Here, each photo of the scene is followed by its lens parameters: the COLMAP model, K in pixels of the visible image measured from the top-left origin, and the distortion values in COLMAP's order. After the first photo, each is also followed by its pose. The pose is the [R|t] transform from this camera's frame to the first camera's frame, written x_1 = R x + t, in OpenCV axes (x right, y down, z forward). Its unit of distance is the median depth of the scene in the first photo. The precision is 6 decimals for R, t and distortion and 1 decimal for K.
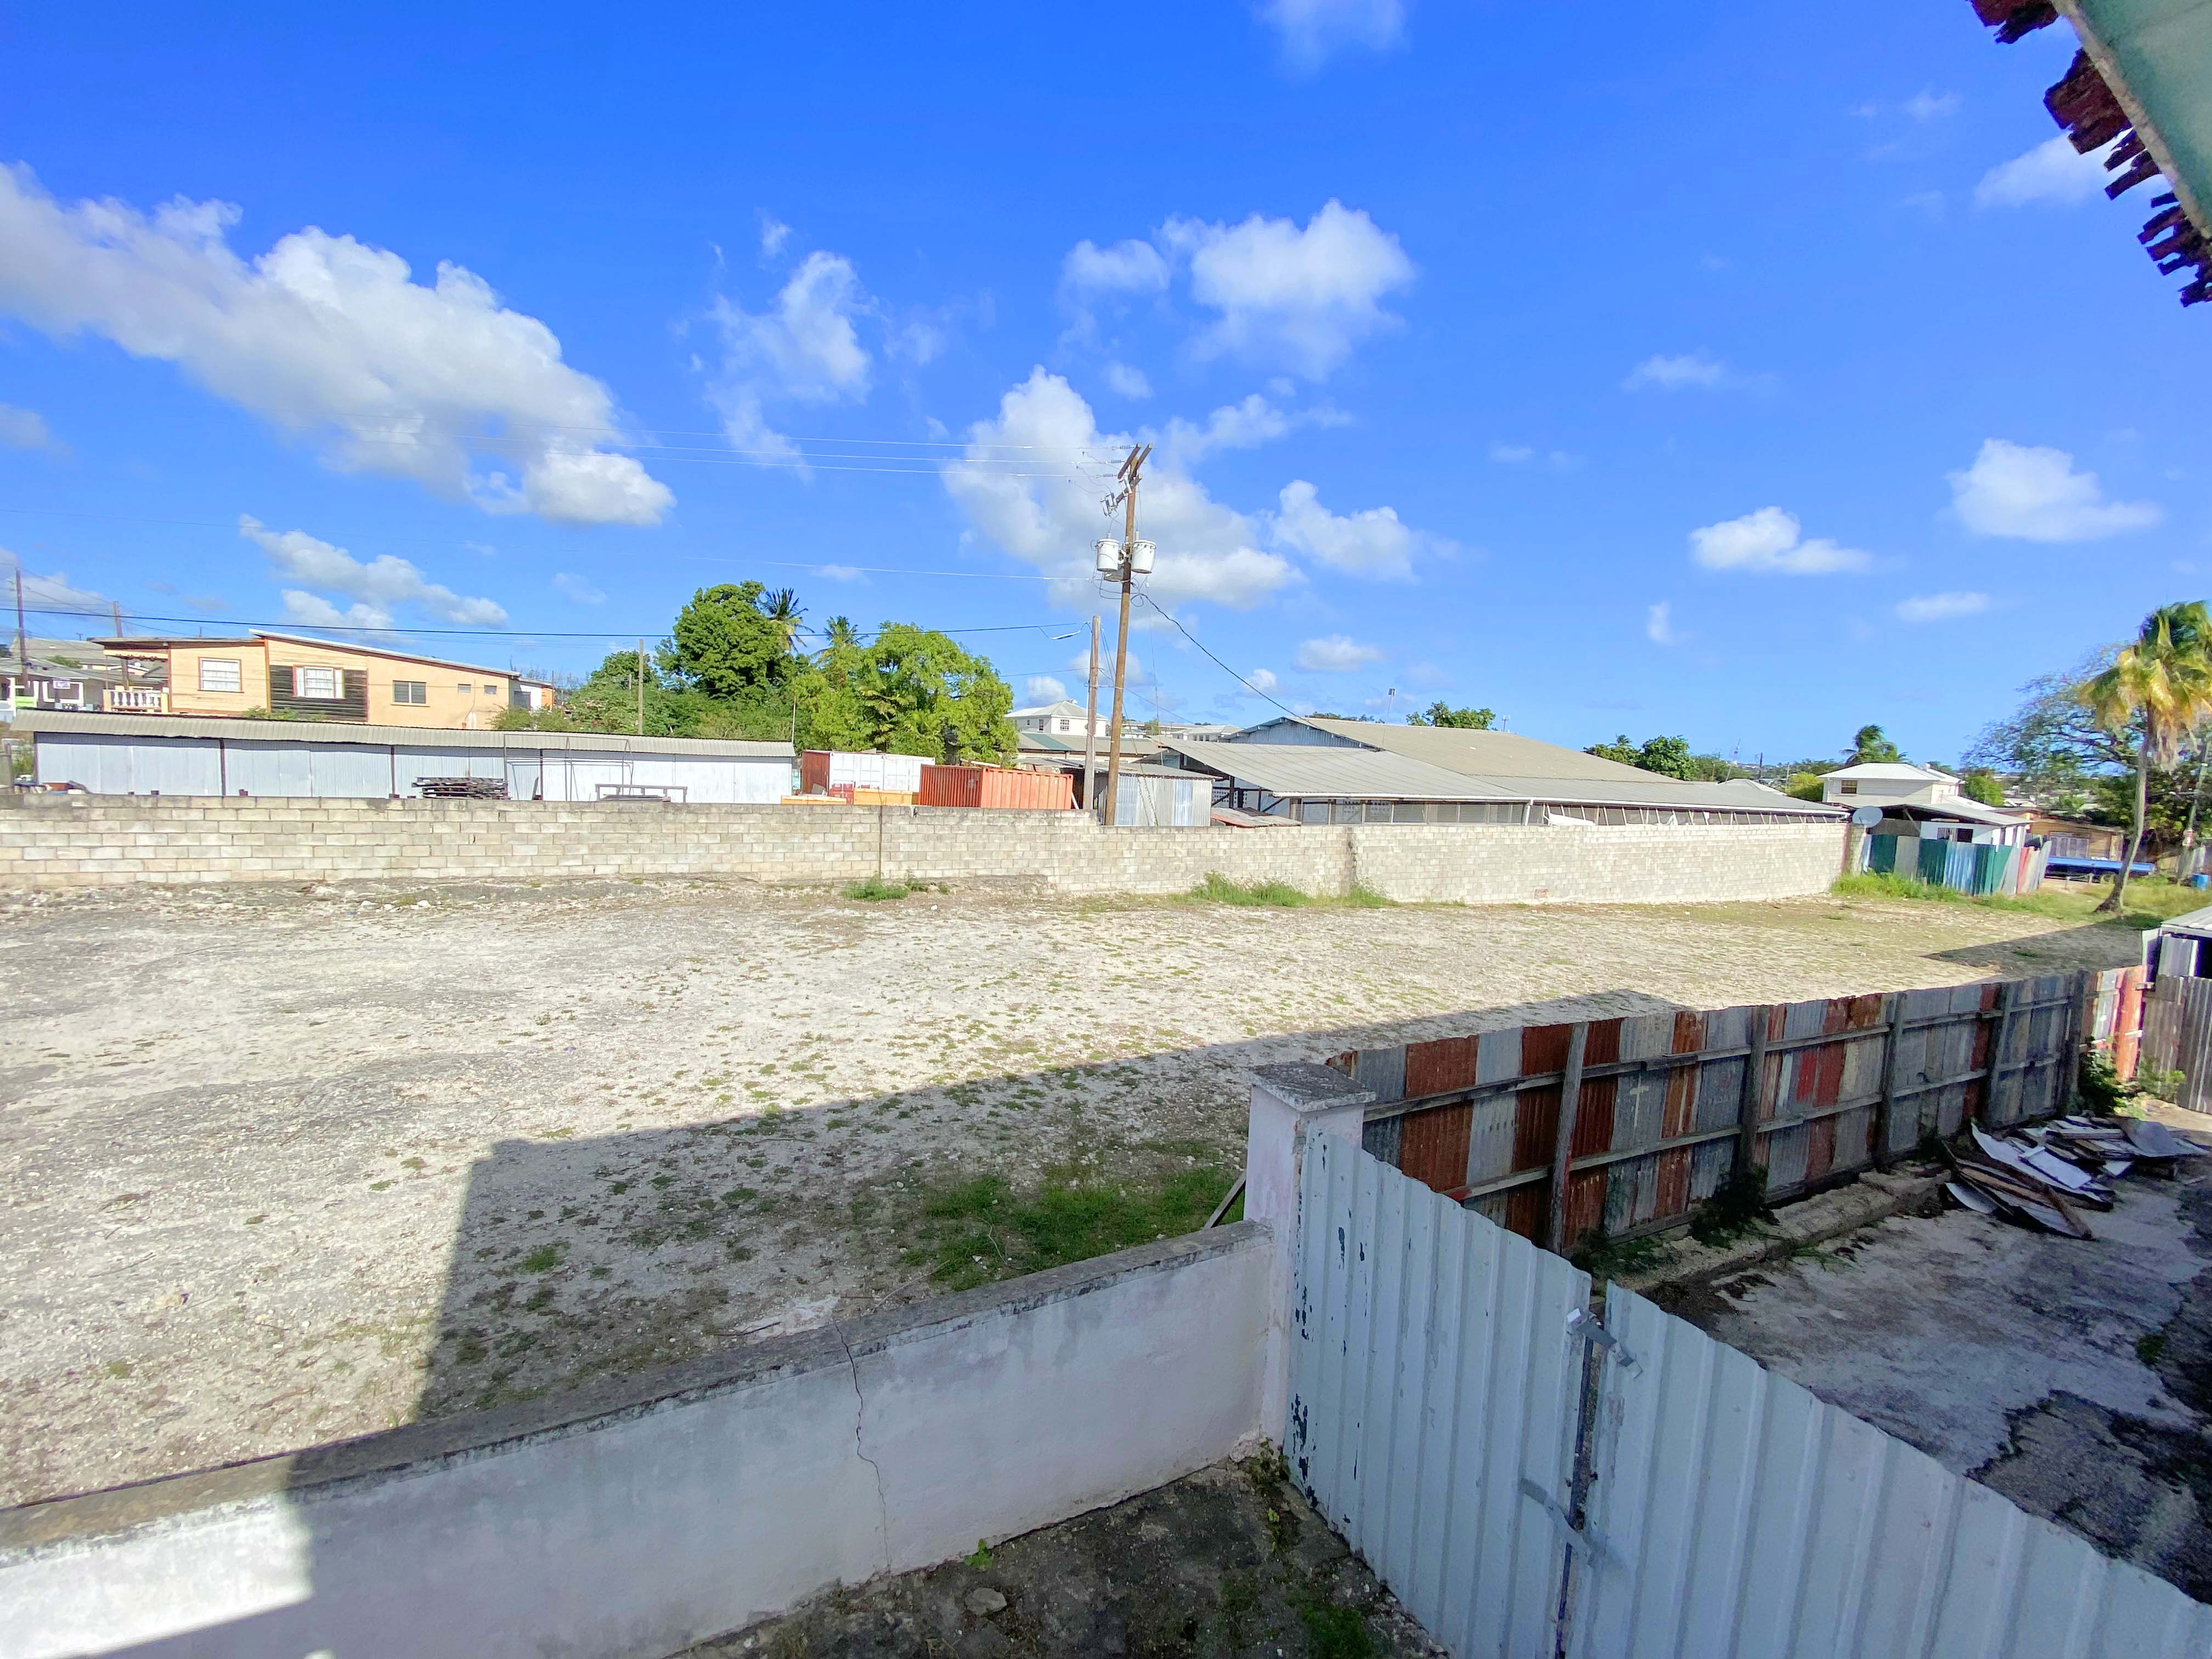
lens RADIAL K [[878.6, 0, 1102.7], [0, 878.6, 832.2], [0, 0, 1]] dist [0.024800, -0.021862]
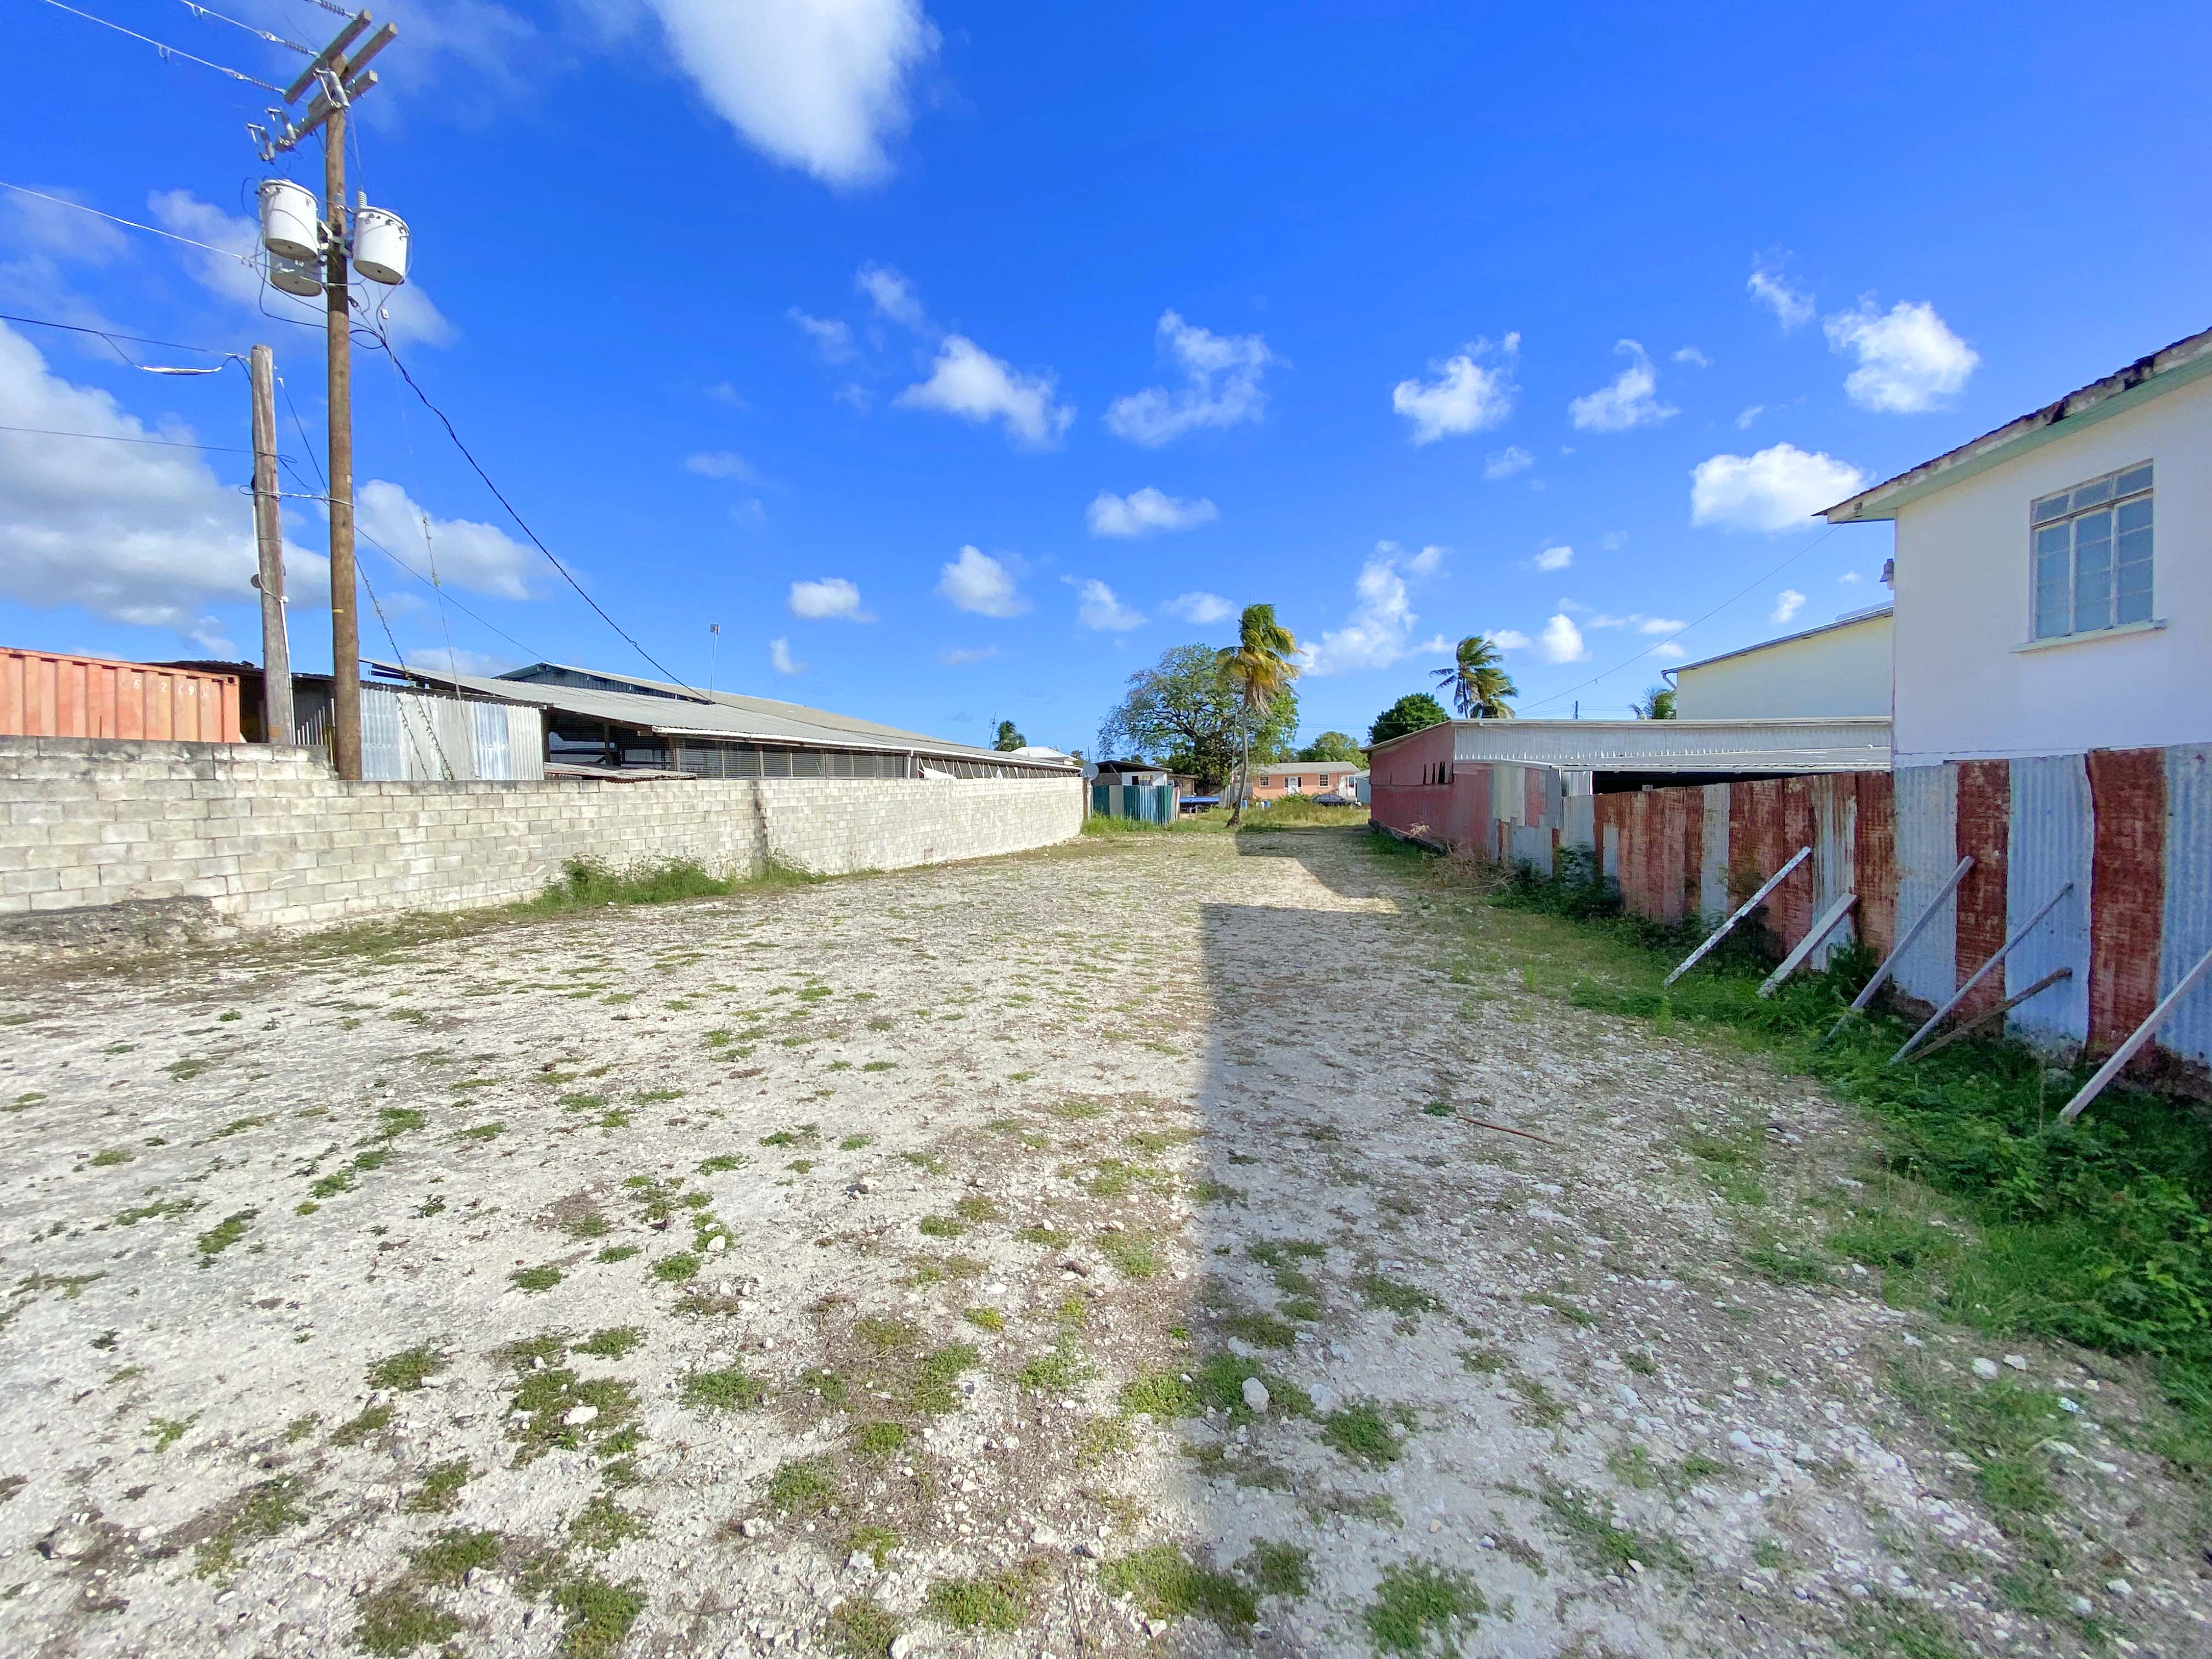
lens RADIAL K [[878.6, 0, 1102.7], [0, 878.6, 832.2], [0, 0, 1]] dist [0.024800, -0.021862]
pose [[0.645988, -0.096112, 0.757273, -0.093856], [0.106742, 0.993668, 0.035058, 0.044974], [-0.755847, 0.058186, 0.652157, 0.347169]]
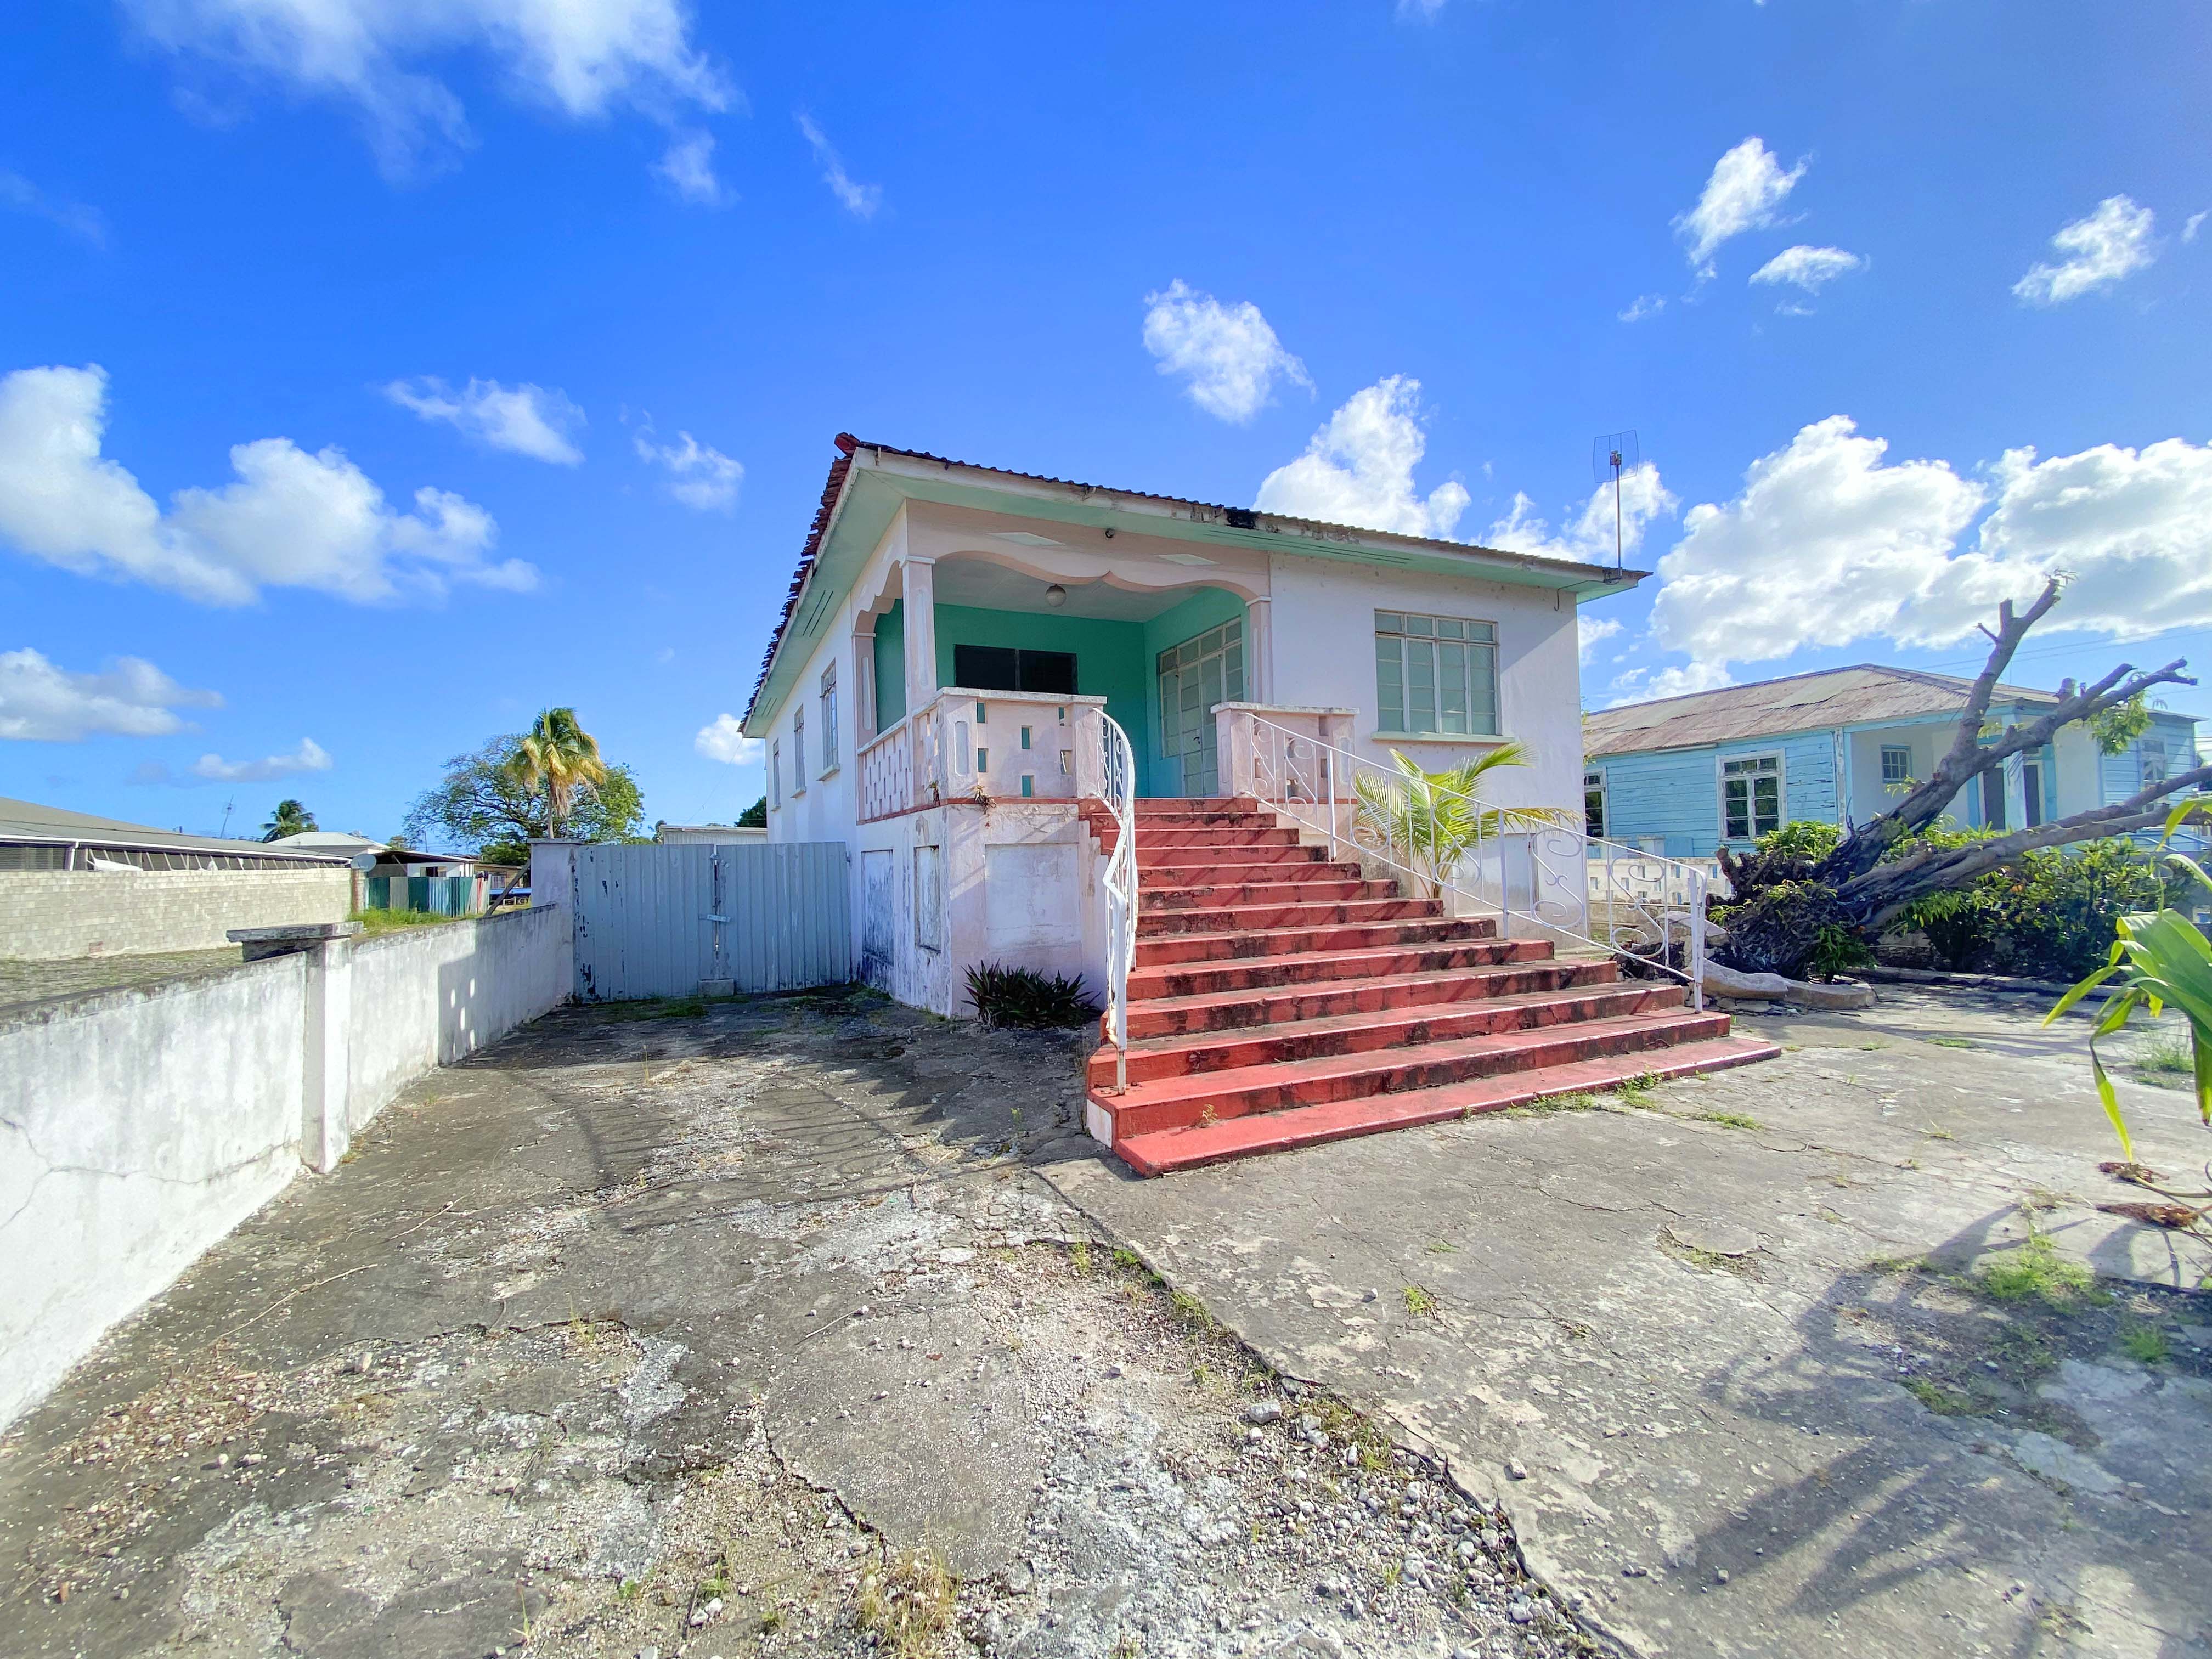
lens RADIAL K [[878.6, 0, 1102.7], [0, 878.6, 832.2], [0, 0, 1]] dist [0.024800, -0.021862]
pose [[0.083651, -0.010571, 0.996439, -0.378272], [0.104713, 0.994501, 0.001760, 0.075843], [-0.990978, 0.104193, 0.084298, -0.119540]]
